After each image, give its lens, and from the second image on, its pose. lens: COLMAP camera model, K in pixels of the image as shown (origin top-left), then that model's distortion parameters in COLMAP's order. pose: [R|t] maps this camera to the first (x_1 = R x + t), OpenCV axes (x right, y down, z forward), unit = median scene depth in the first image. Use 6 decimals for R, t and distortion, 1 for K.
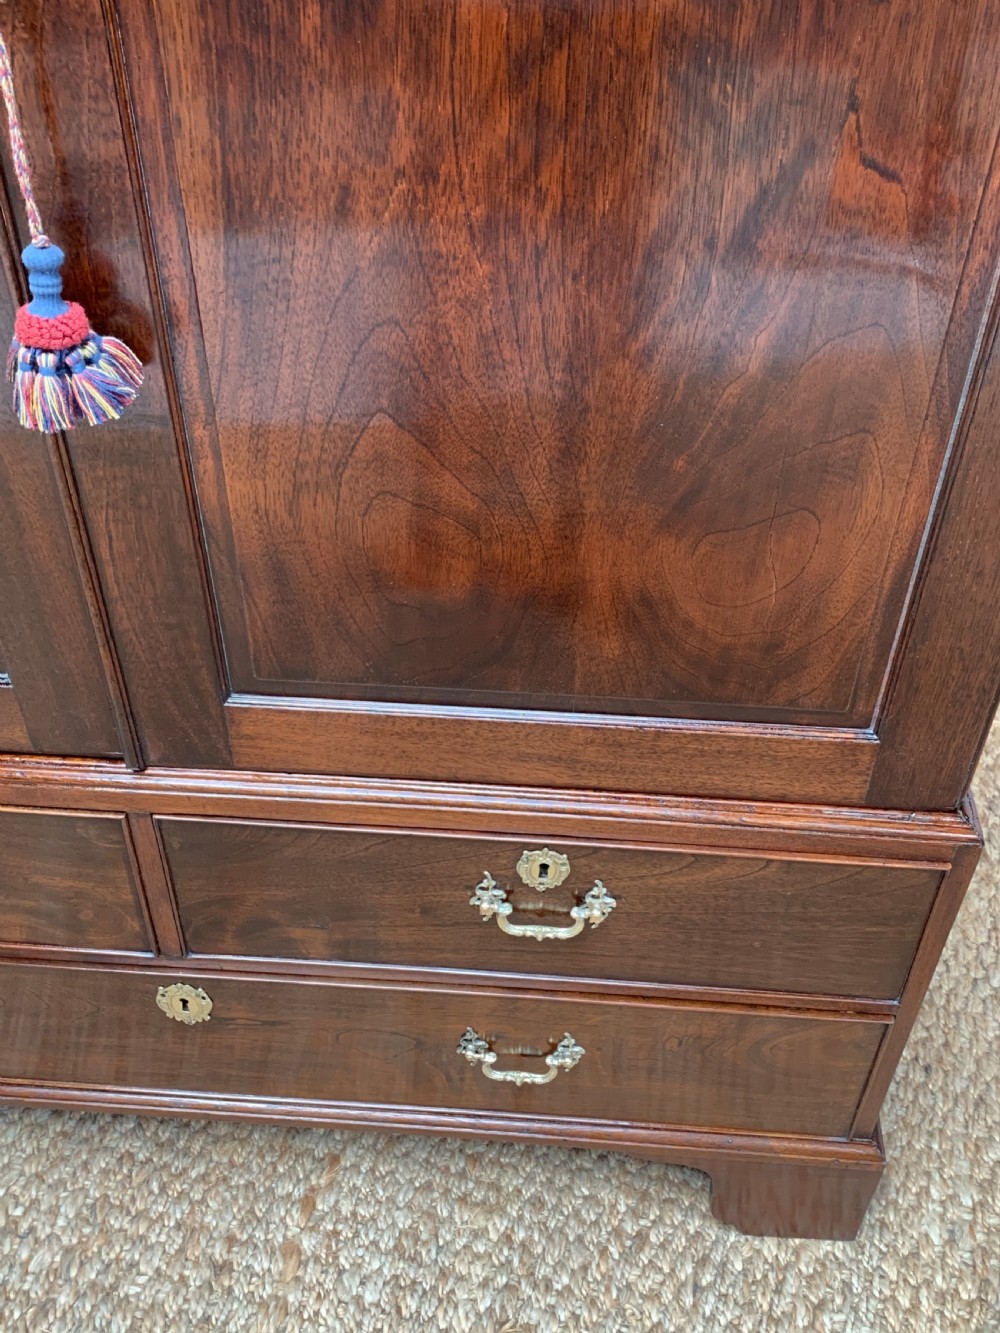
lens RADIAL K [[1374.6, 0, 503.5], [0, 1374.6, 663.1], [0, 0, 1]] dist [0.014955, -0.013382]
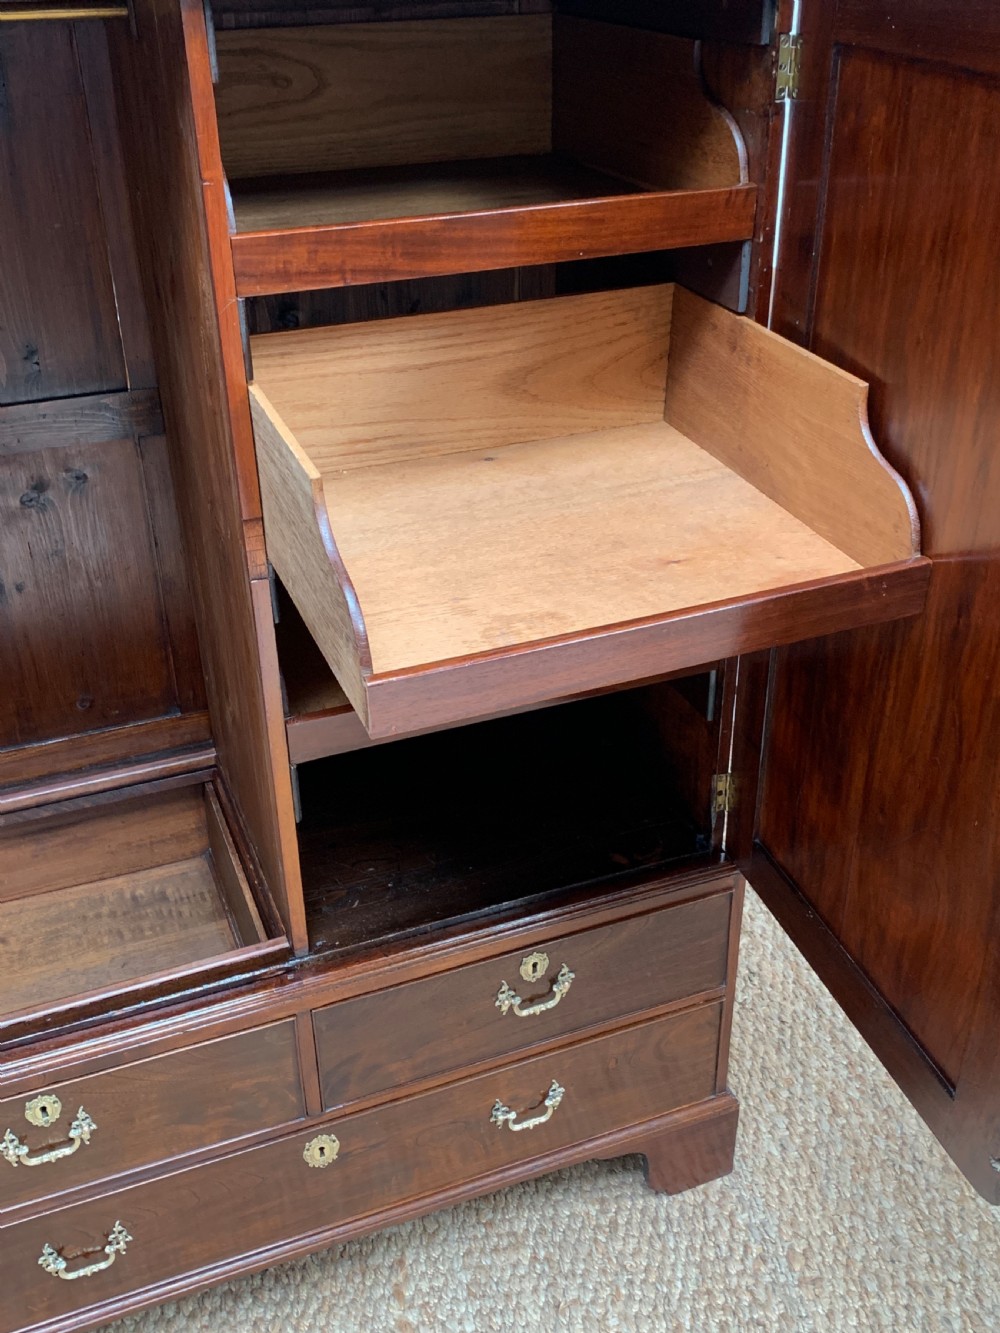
lens RADIAL K [[1366.6, 0, 496.8], [0, 1366.6, 645.2], [0, 0, 1]] dist [-0.008097, 0.021083]
pose [[0.902313, -0.237736, 0.359601, -0.423240], [0.311354, 0.936345, -0.162224, 0.028087], [-0.298144, 0.258341, 0.918896, -0.525381]]
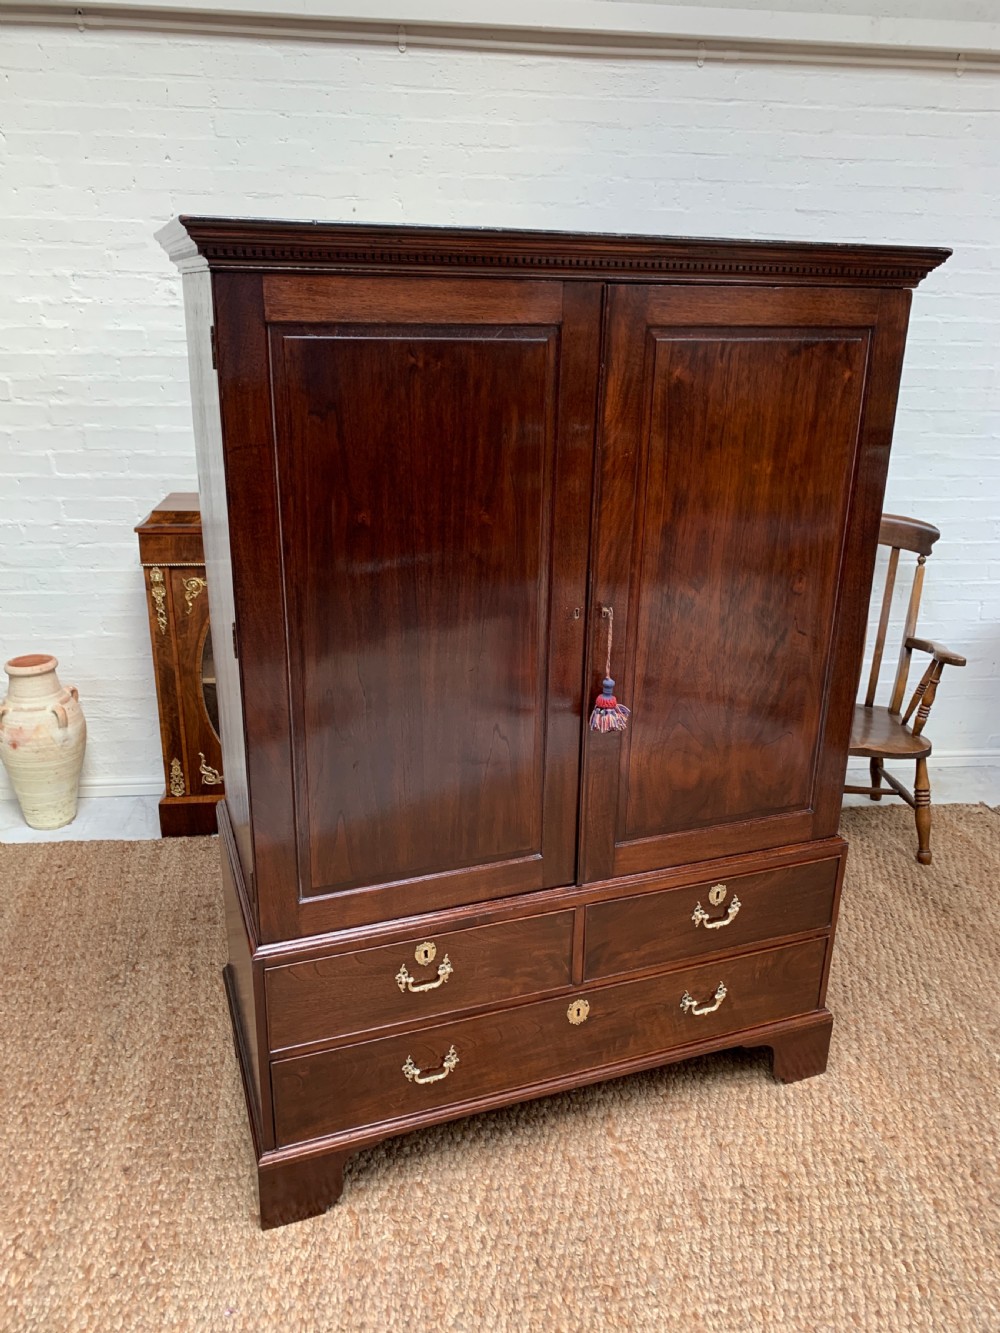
lens RADIAL K [[1023.2, 0, 499.1], [0, 1023.2, 653.0], [0, 0, 1]] dist [0.015088, -0.012915]
pose [[0.912849, -0.134795, 0.385405, -0.852327], [0.273863, 0.902244, -0.333098, 0.219258], [-0.302829, 0.409616, 0.860528, -0.628550]]
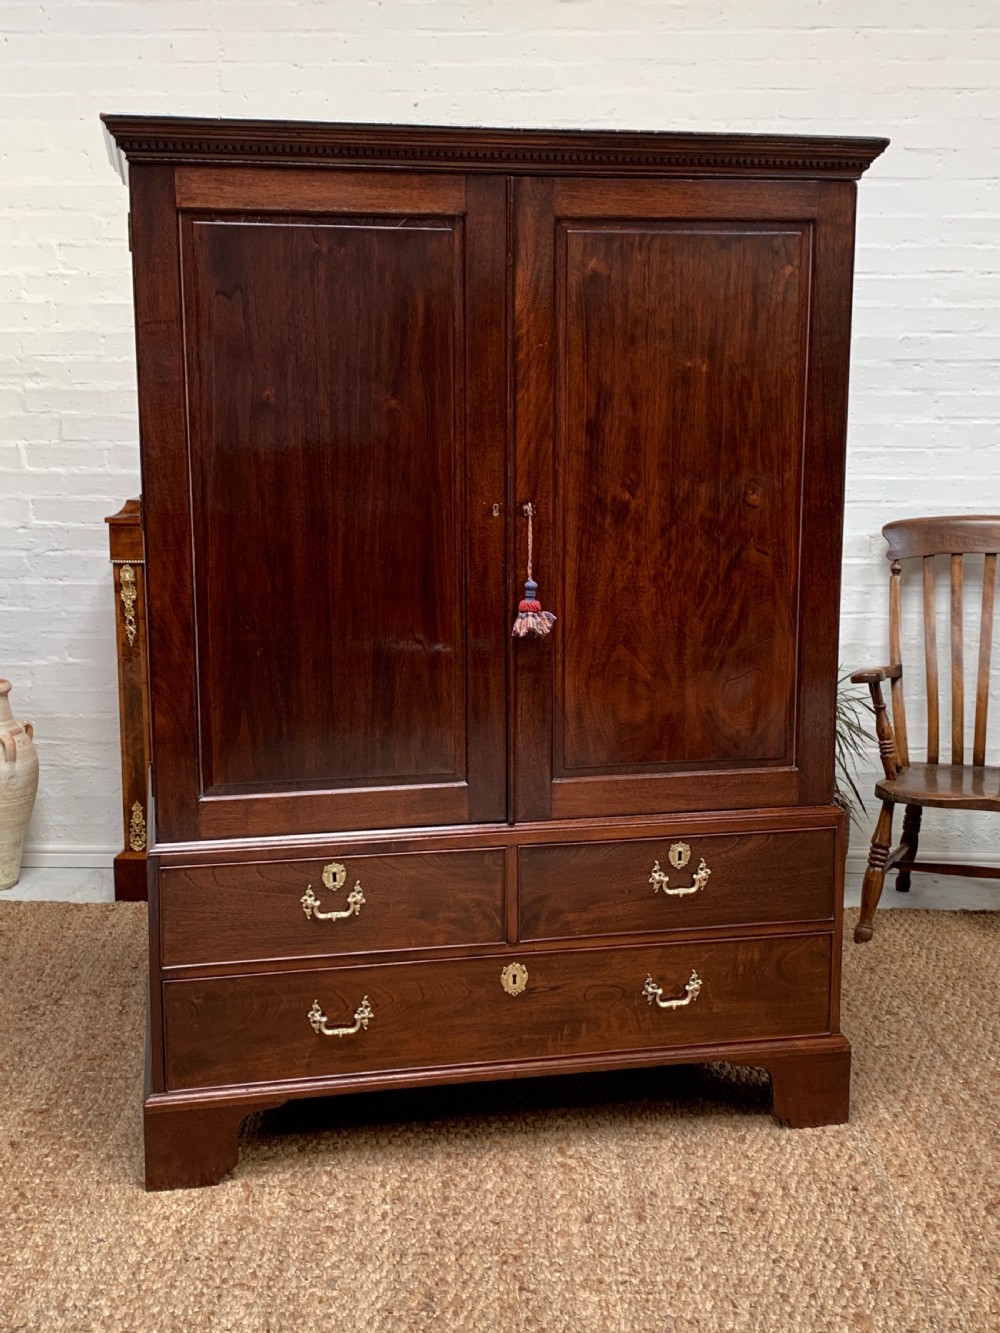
lens RADIAL K [[1613.8, 0, 499.9], [0, 1613.8, 644.2], [0, 0, 1]] dist [0.193648, -0.564831]
pose [[0.963428, -0.061276, 0.260867, -0.775643], [0.192163, 0.836474, -0.513210, 0.971251], [-0.186761, 0.544570, 0.817658, -1.130099]]
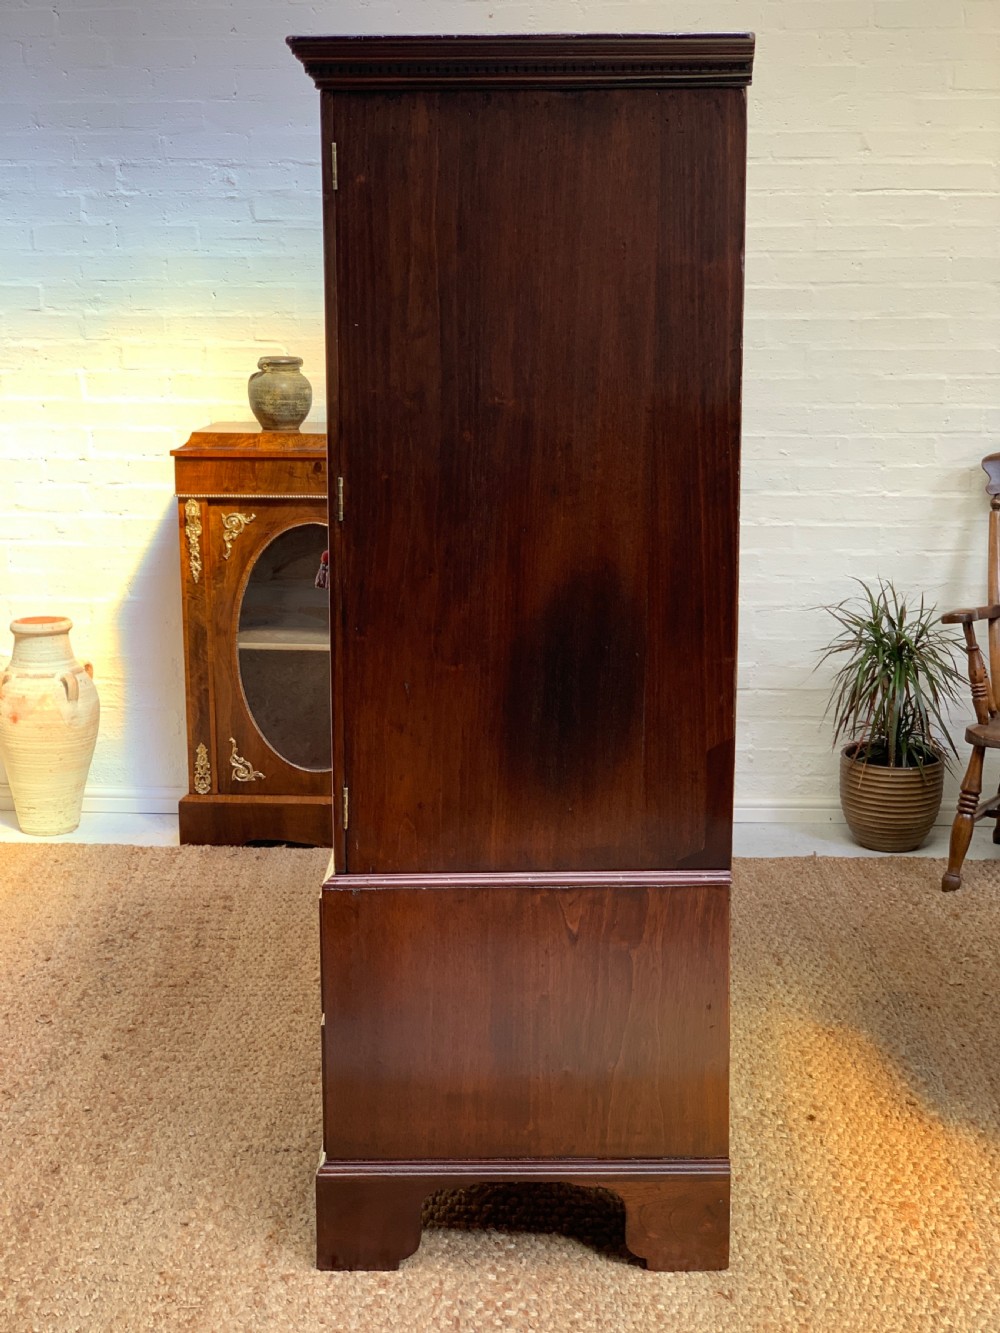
lens RADIAL K [[1967.7, 0, 495.5], [0, 1967.7, 650.0], [0, 0, 1]] dist [0.176919, -0.730530]
pose [[0.974215, -0.064627, 0.216166, -0.909235], [0.166497, 0.852502, -0.495498, 1.271685], [-0.152259, 0.518713, 0.841281, -1.578784]]
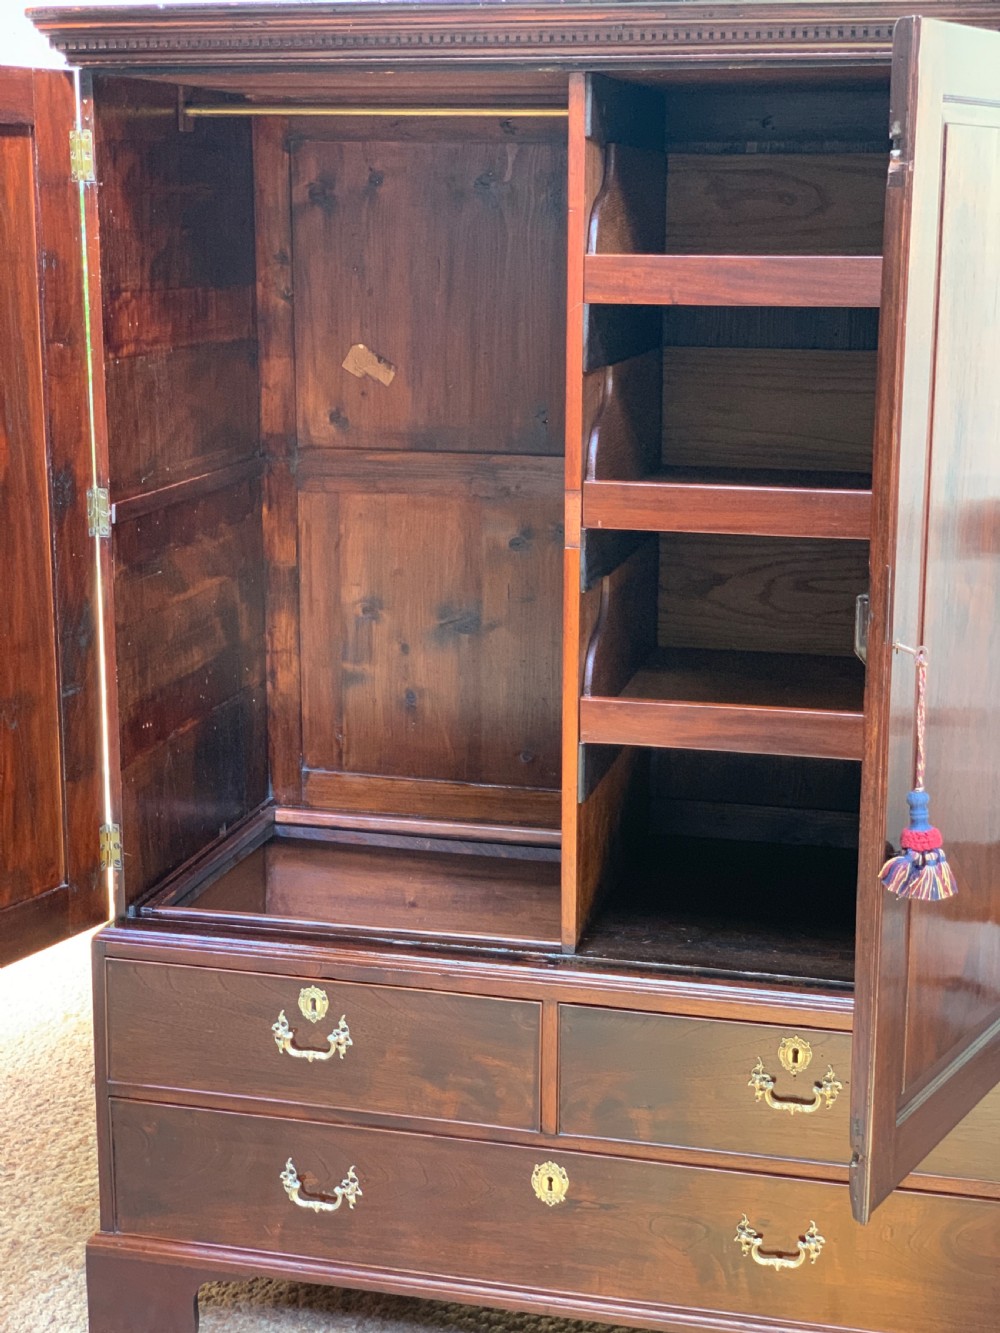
lens RADIAL K [[2000.2, 0, 499.9], [0, 2000.2, 632.6], [0, 0, 1]] dist [0.086727, -0.337562]
pose [[0.984209, 0.024294, -0.175334, 0.070939], [-0.109930, 0.860251, -0.497879, 0.743255], [0.138736, 0.509291, 0.849338, -1.028919]]
